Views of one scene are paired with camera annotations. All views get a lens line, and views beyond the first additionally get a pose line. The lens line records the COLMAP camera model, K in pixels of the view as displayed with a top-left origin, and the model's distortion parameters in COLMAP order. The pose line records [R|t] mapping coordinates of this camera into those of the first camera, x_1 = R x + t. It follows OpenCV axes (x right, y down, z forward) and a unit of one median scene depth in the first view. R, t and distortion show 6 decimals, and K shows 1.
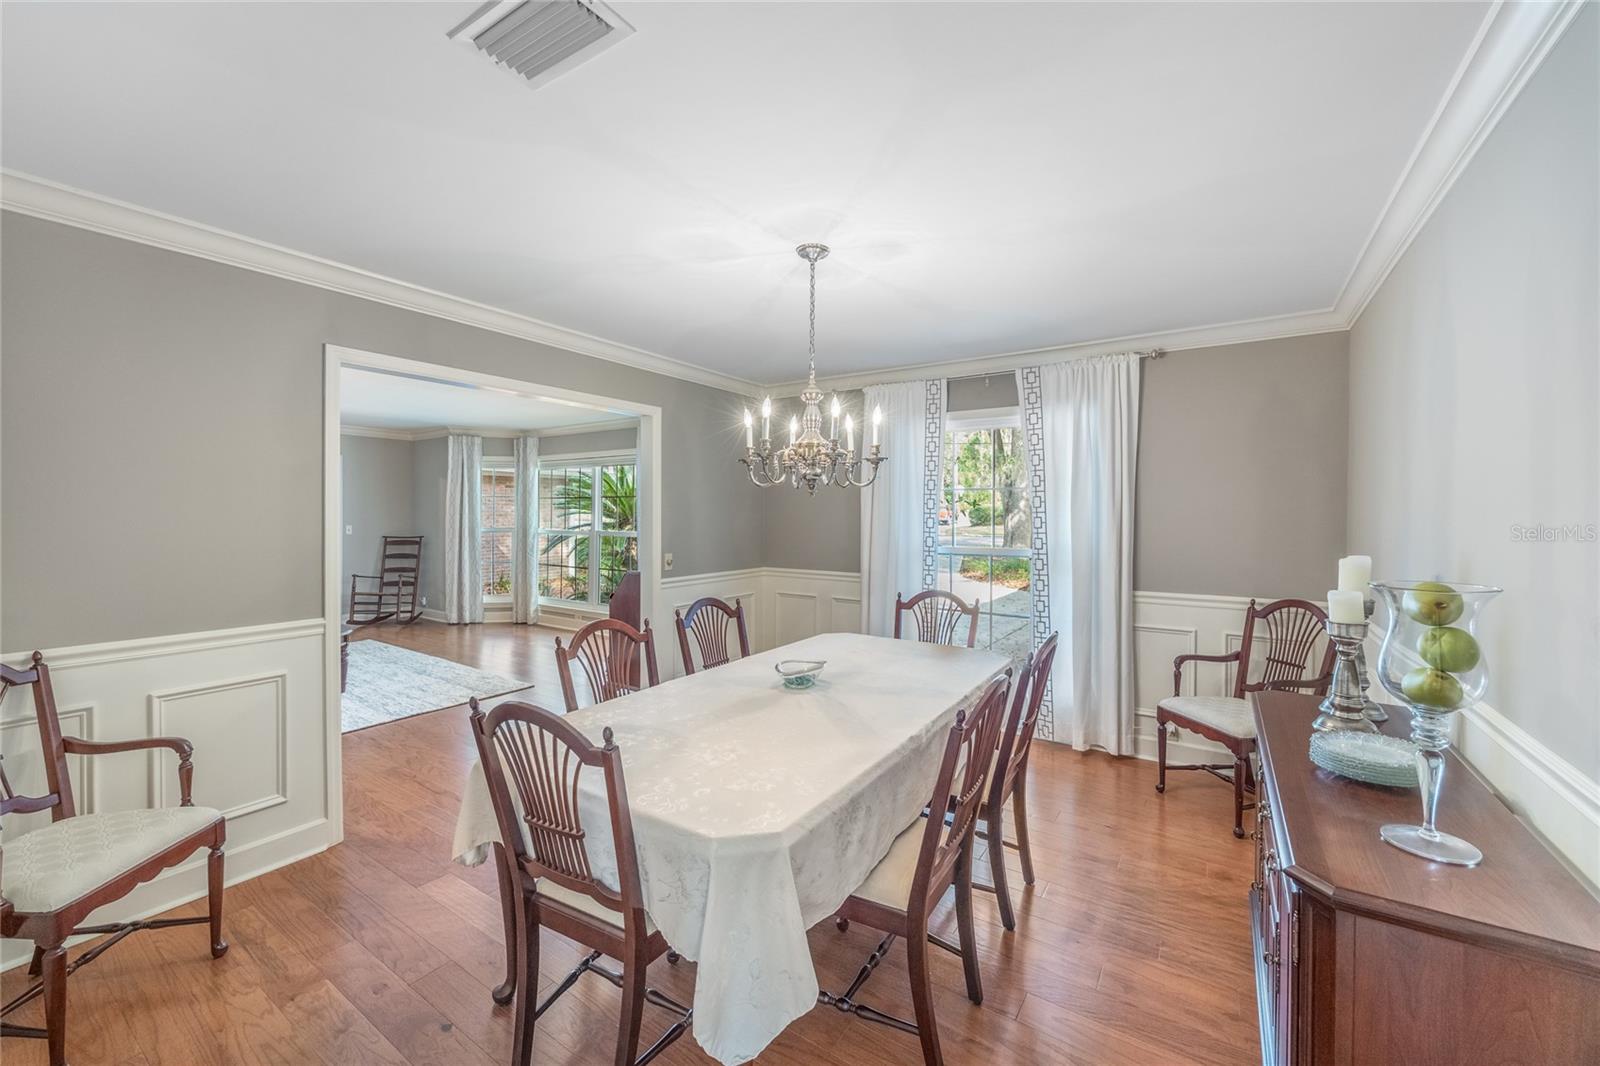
lens RADIAL K [[612.2, 0, 785.8], [0, 612.2, 515.8], [0, 0, 1]] dist [-0.002830, -0.000300]
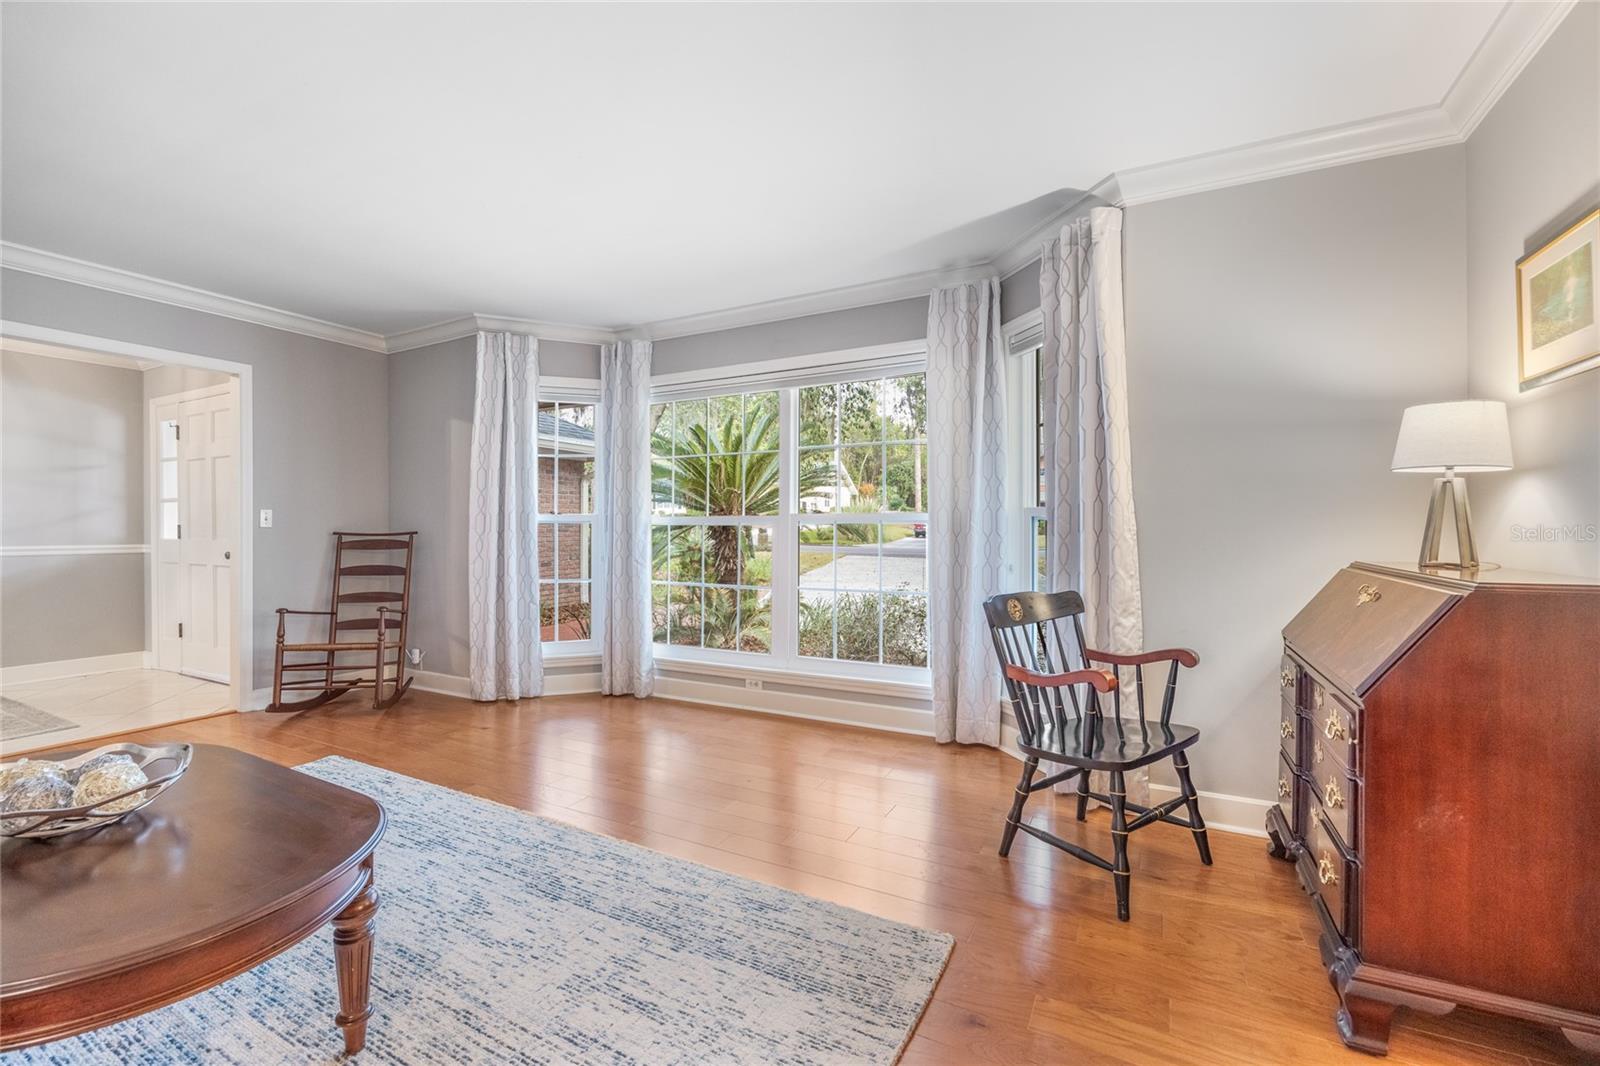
lens RADIAL K [[674.9, 0, 798.6], [0, 674.9, 528.3], [0, 0, 1]] dist [-0.002952, -0.001382]
pose [[0.994208, -0.004616, 0.107377, -0.341707], [0.005844, 0.999921, -0.011122, 0.039717], [-0.107317, 0.011686, 0.994156, 0.408639]]
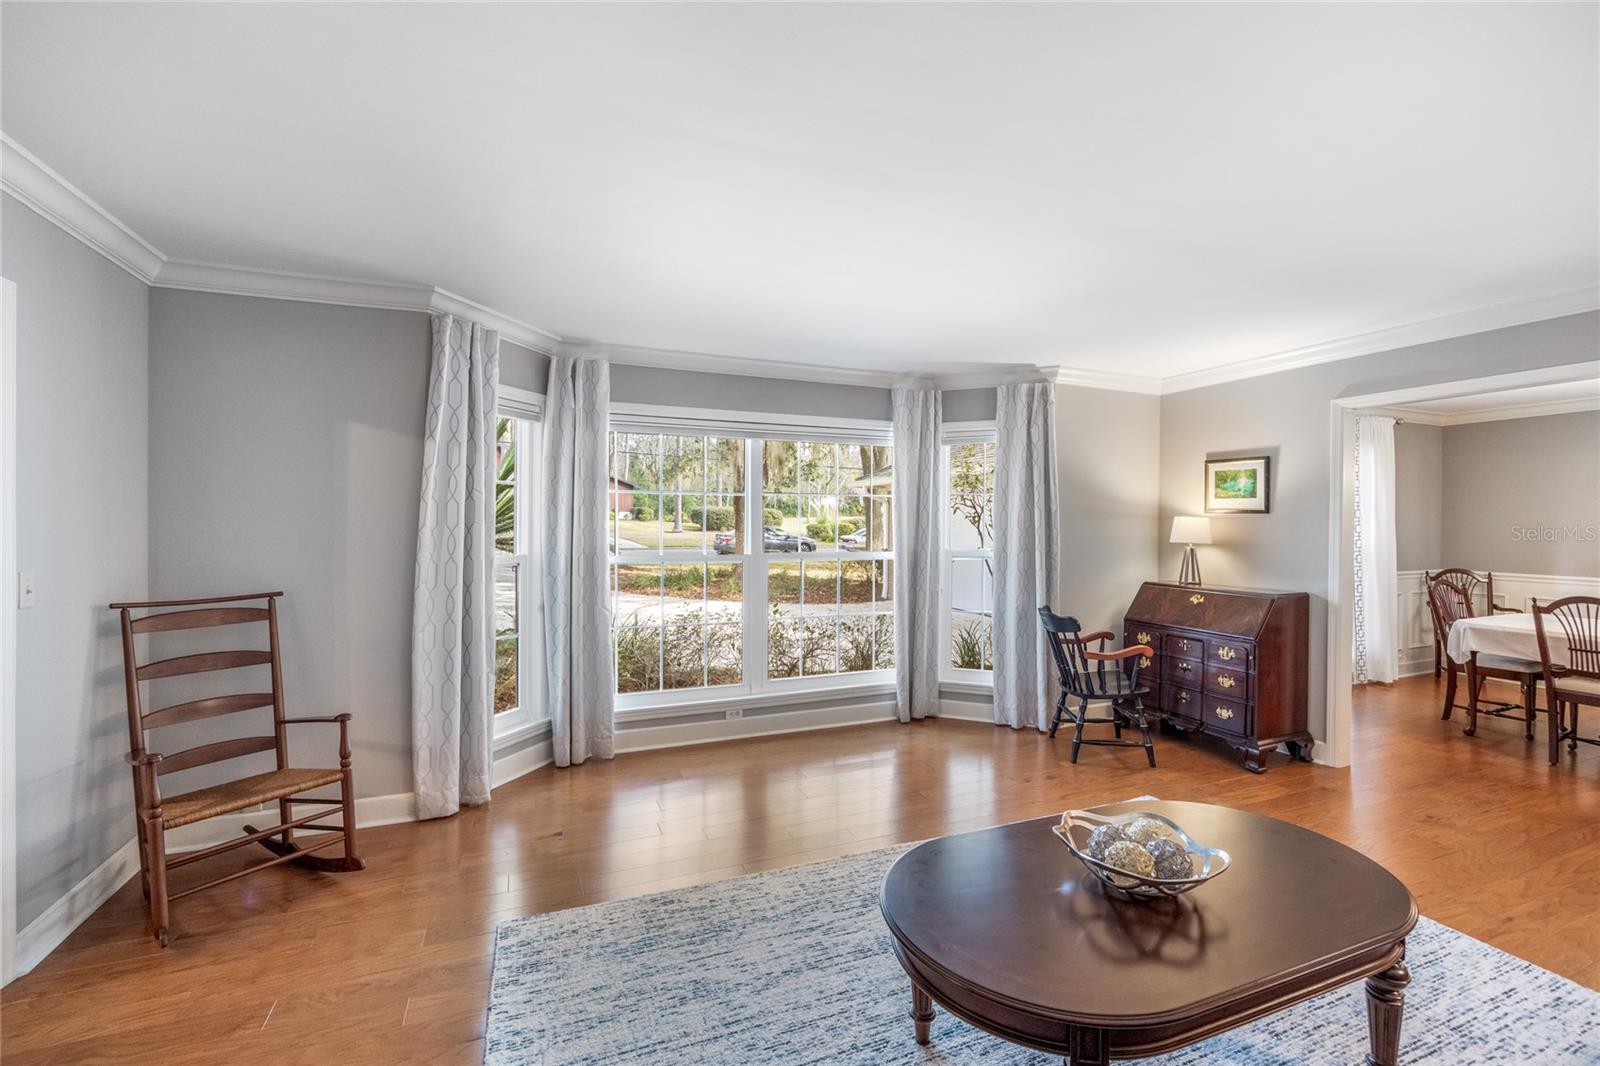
lens RADIAL K [[674.9, 0, 794.6], [0, 674.9, 534.8], [0, 0, 1]] dist [-0.002952, -0.001382]
pose [[0.558904, -0.010560, 0.829165, -0.759288], [0.007551, 0.999942, 0.007645, 0.001972], [-0.829198, 0.001988, 0.558952, 0.583404]]
